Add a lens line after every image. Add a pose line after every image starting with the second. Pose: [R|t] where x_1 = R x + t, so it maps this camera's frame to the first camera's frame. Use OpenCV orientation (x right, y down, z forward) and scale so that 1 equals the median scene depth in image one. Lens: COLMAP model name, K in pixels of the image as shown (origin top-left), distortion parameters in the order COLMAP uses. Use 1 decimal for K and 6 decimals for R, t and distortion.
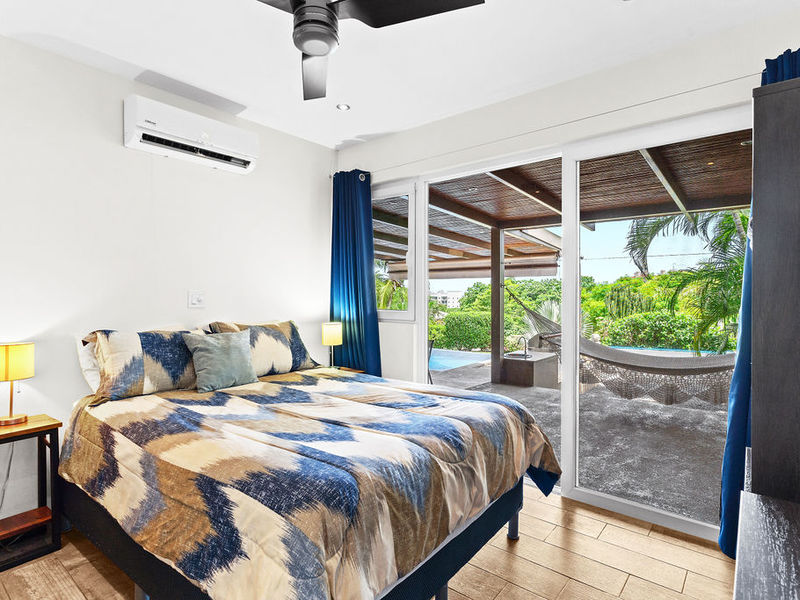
lens RADIAL K [[445.5, 0, 400.5], [0, 445.5, 304.8], [0, 0, 1]] dist [-0.060417, 0.011560]
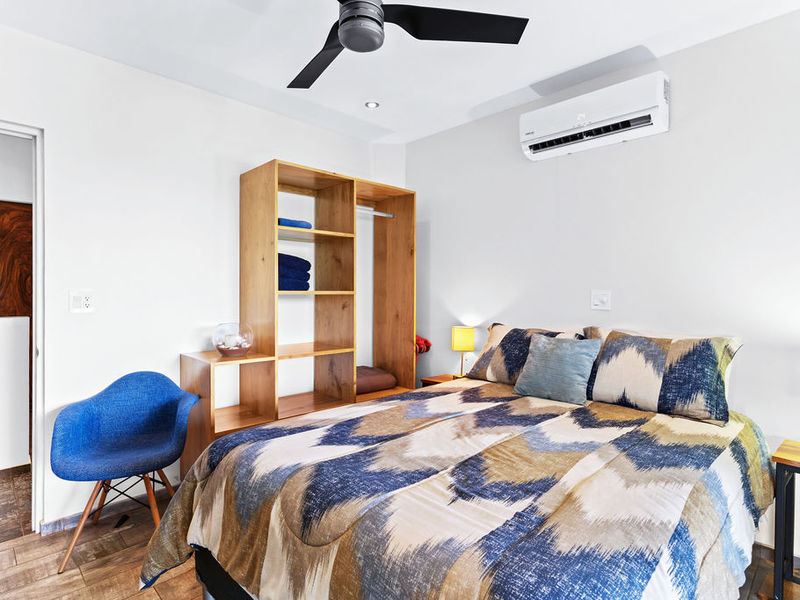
lens RADIAL K [[426.5, 0, 400.0], [0, 426.5, 300.0], [0, 0, 1]] dist [-0.000016, 0.000183]
pose [[-0.125414, 0.011544, -0.992037, 0.593096], [-0.025905, 0.999553, 0.014907, -0.020962], [0.991766, 0.027568, -0.125059, 0.959641]]
